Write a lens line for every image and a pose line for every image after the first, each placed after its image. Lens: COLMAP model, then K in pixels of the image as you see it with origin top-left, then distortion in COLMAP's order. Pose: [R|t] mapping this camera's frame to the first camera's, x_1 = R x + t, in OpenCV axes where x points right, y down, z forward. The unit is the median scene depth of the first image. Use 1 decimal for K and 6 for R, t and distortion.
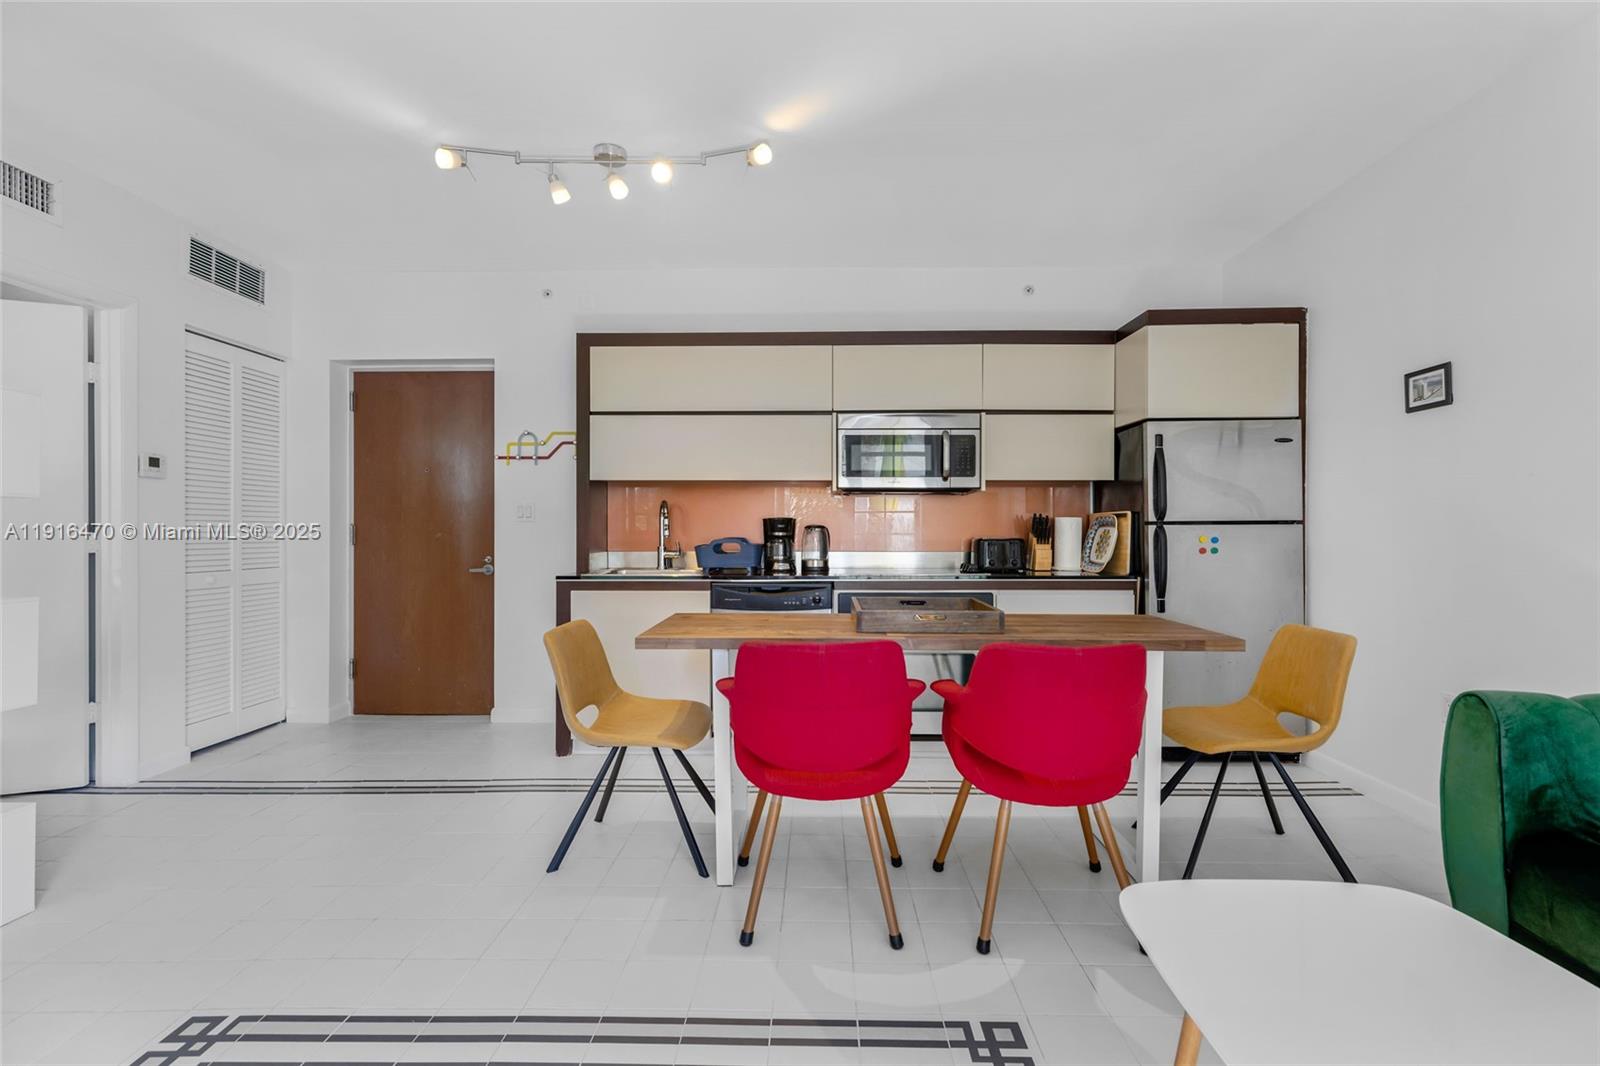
lens RADIAL K [[720.4, 0, 798.2], [0, 720.4, 529.9], [0, 0, 1]] dist [0.010675, -0.001108]
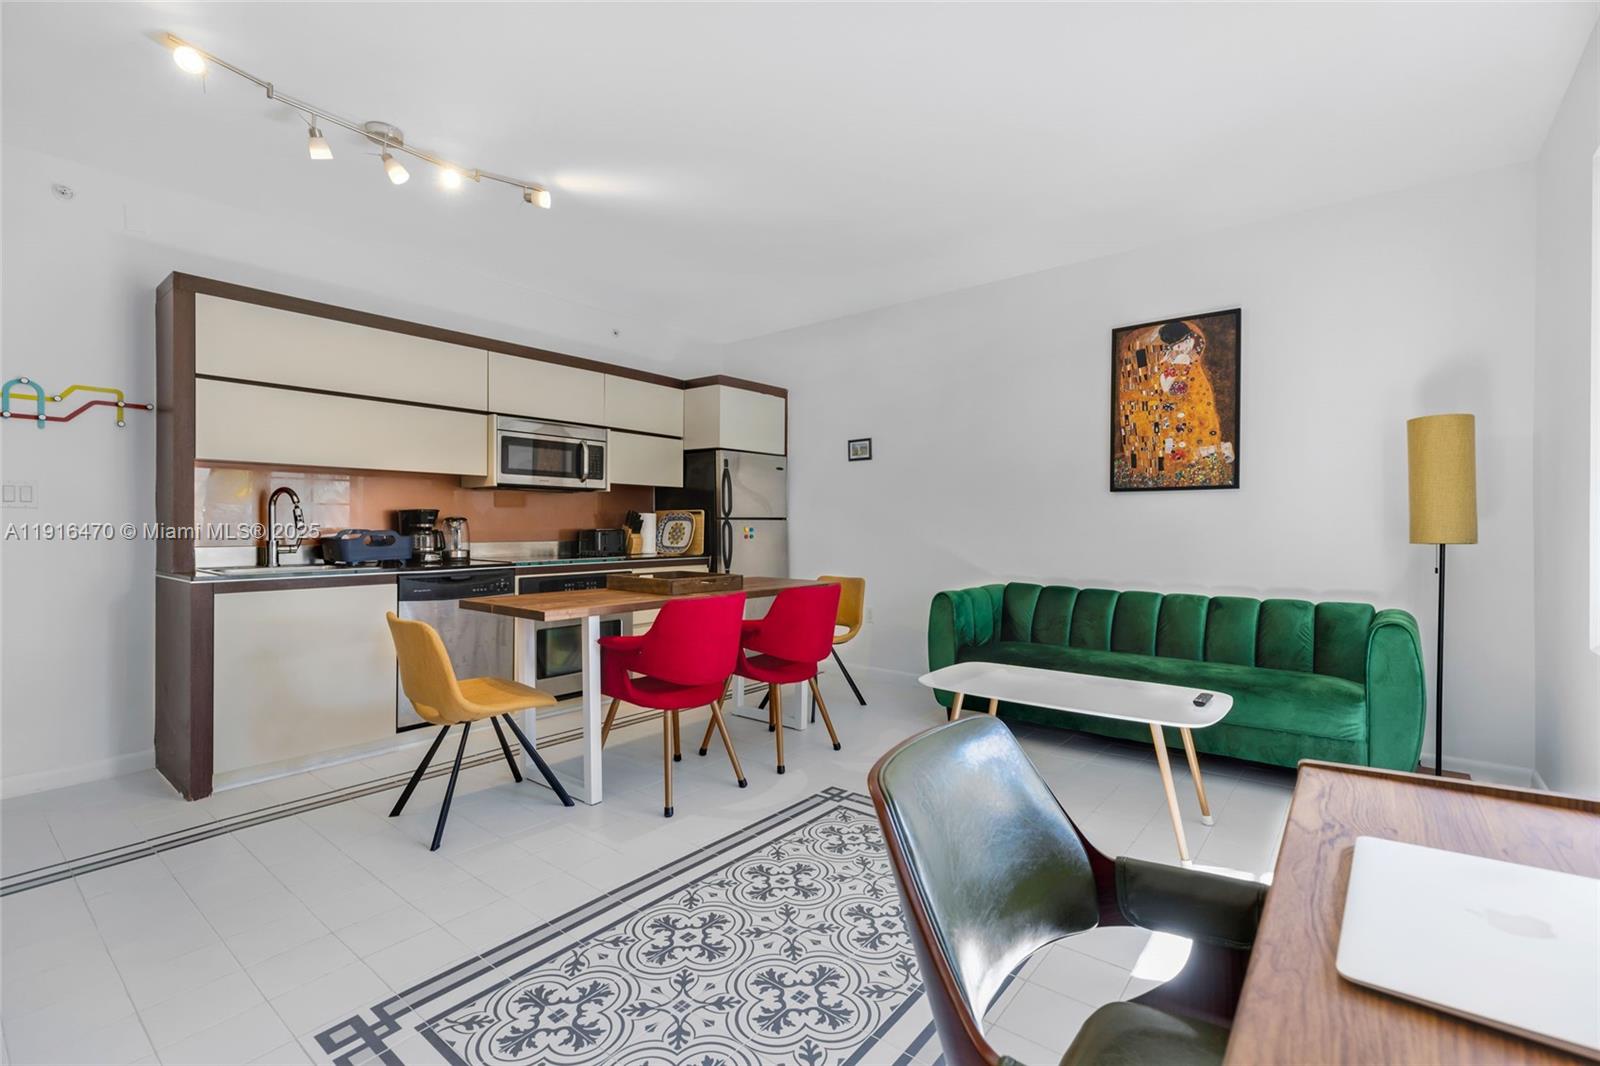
lens RADIAL K [[720.4, 0, 790.2], [0, 720.4, 531.9], [0, 0, 1]] dist [0.010675, -0.001108]
pose [[0.619364, -0.006003, 0.785081, -0.569947], [-0.003245, 0.999943, 0.010207, 0.002577], [-0.785098, -0.008869, 0.619309, -0.028154]]
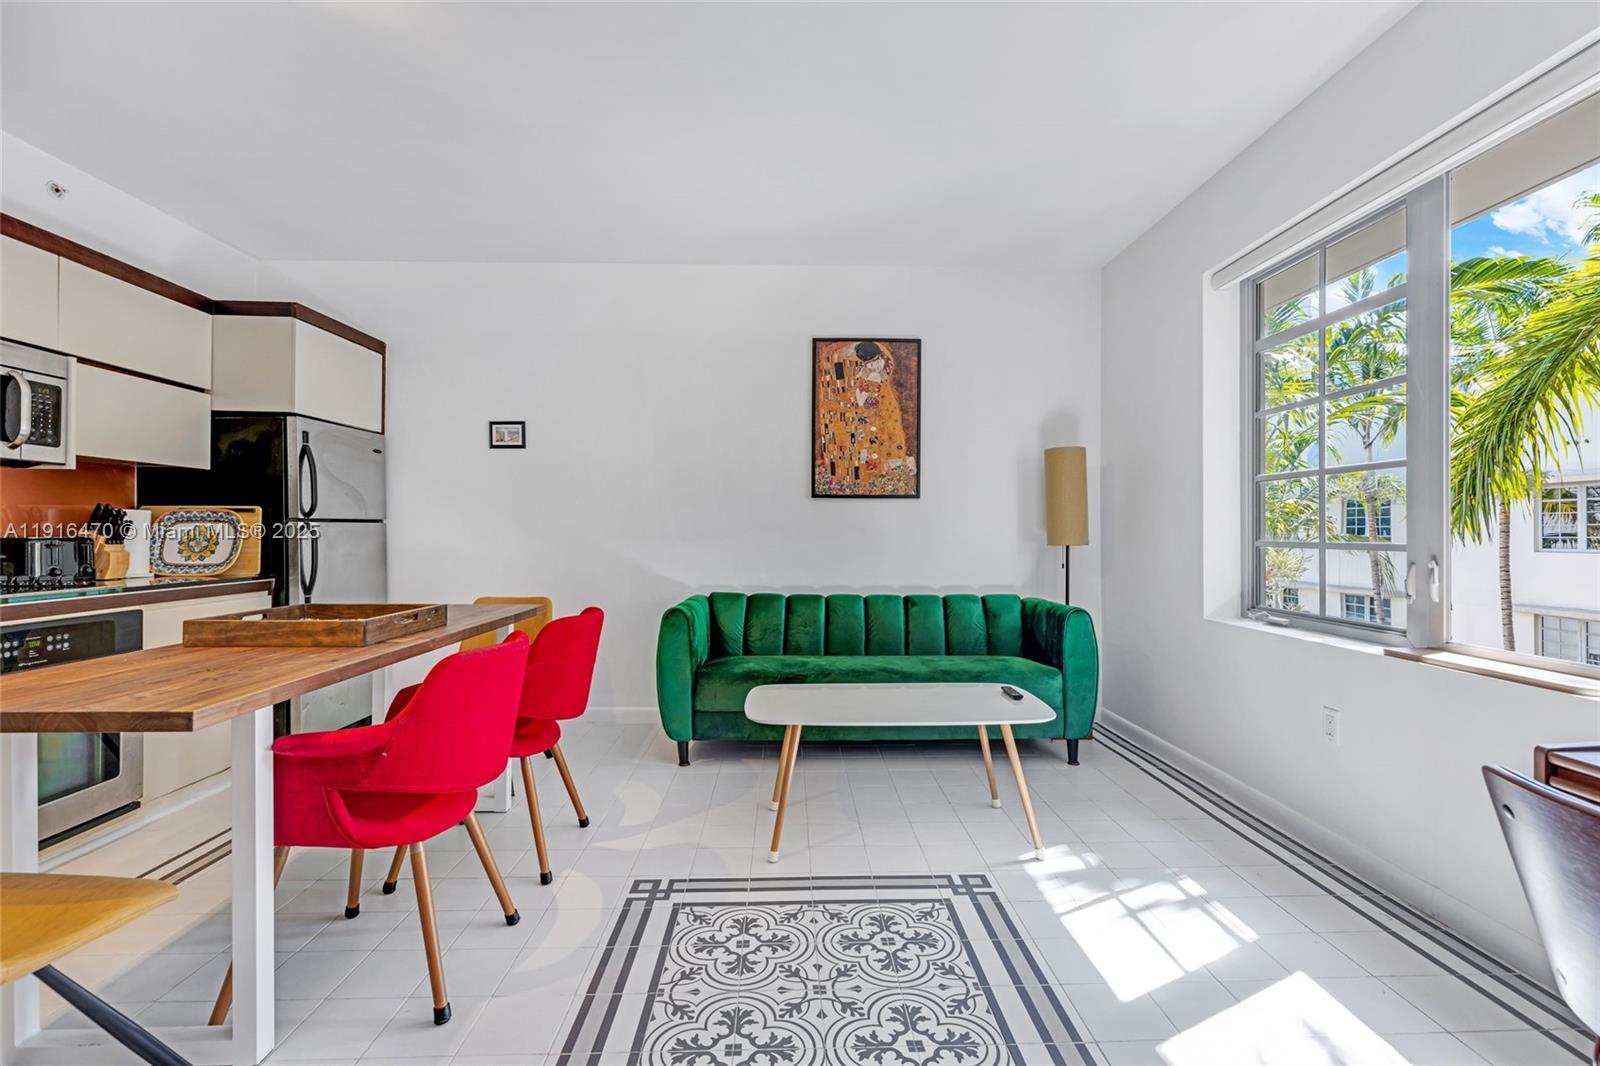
lens RADIAL K [[720.4, 0, 801.8], [0, 720.4, 532.9], [0, 0, 1]] dist [0.010675, -0.001108]
pose [[-0.048282, -0.001837, 0.998832, -0.514454], [-0.004097, 0.999990, 0.001641, 0.003840], [-0.998825, -0.004013, -0.048289, 0.350266]]
